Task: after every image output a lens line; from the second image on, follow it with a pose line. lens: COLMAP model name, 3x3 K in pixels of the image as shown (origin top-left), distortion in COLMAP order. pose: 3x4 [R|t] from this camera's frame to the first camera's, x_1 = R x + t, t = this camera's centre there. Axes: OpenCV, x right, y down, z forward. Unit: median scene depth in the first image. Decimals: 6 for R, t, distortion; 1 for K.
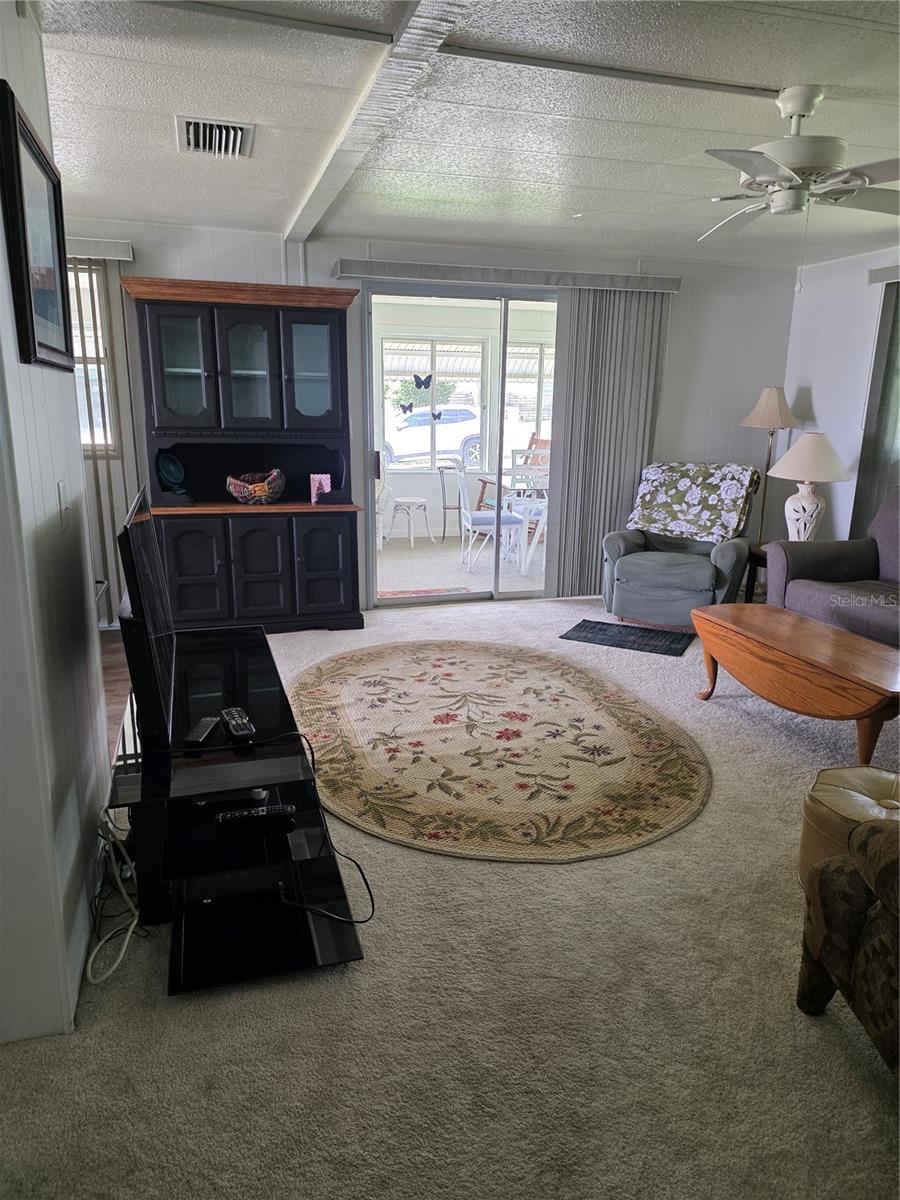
lens RADIAL K [[791.8, 0, 439.4], [0, 791.8, 592.7], [0, 0, 1]] dist [0.077694, -0.077227]
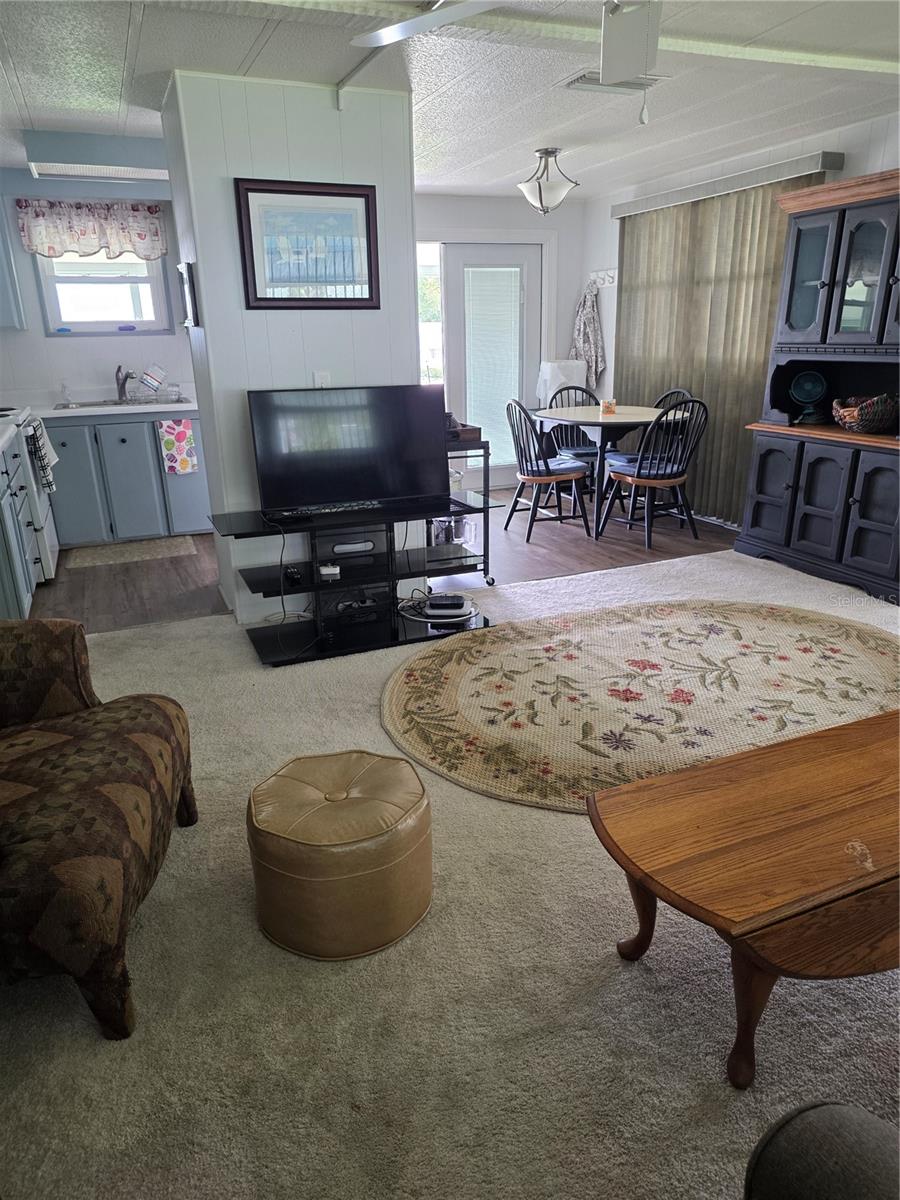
lens RADIAL K [[791.8, 0, 447.1], [0, 791.8, 603.3], [0, 0, 1]] dist [0.077694, -0.077227]
pose [[0.107671, 0.312230, -0.943885, 0.875220], [-0.203502, 0.936224, 0.286482, -0.136380], [0.973136, 0.161237, 0.164343, 0.621082]]
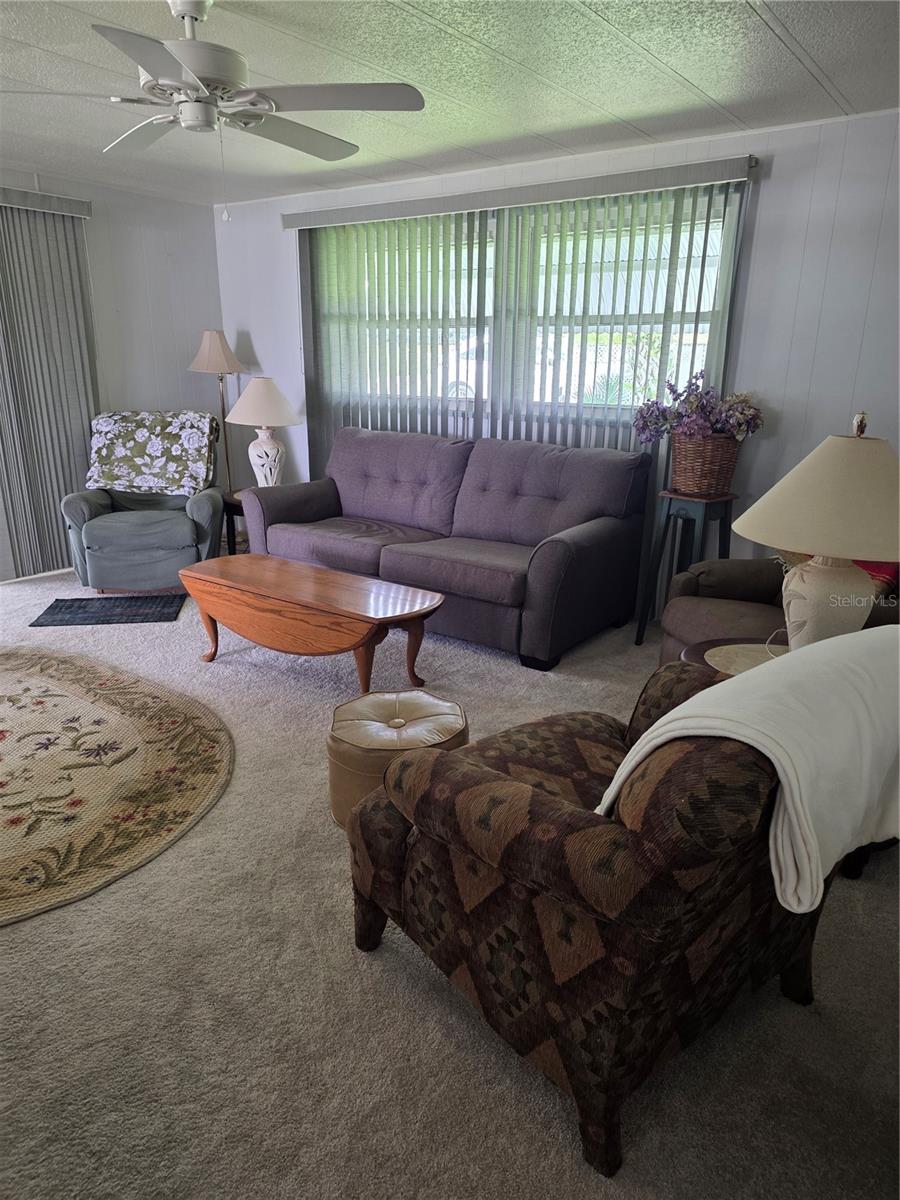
lens RADIAL K [[791.8, 0, 441.9], [0, 791.8, 611.7], [0, 0, 1]] dist [0.077694, -0.077227]
pose [[0.794896, -0.189518, 0.576389, 0.014910], [0.141126, 0.981663, 0.128147, -0.008804], [-0.590105, -0.020520, 0.807065, 0.071958]]
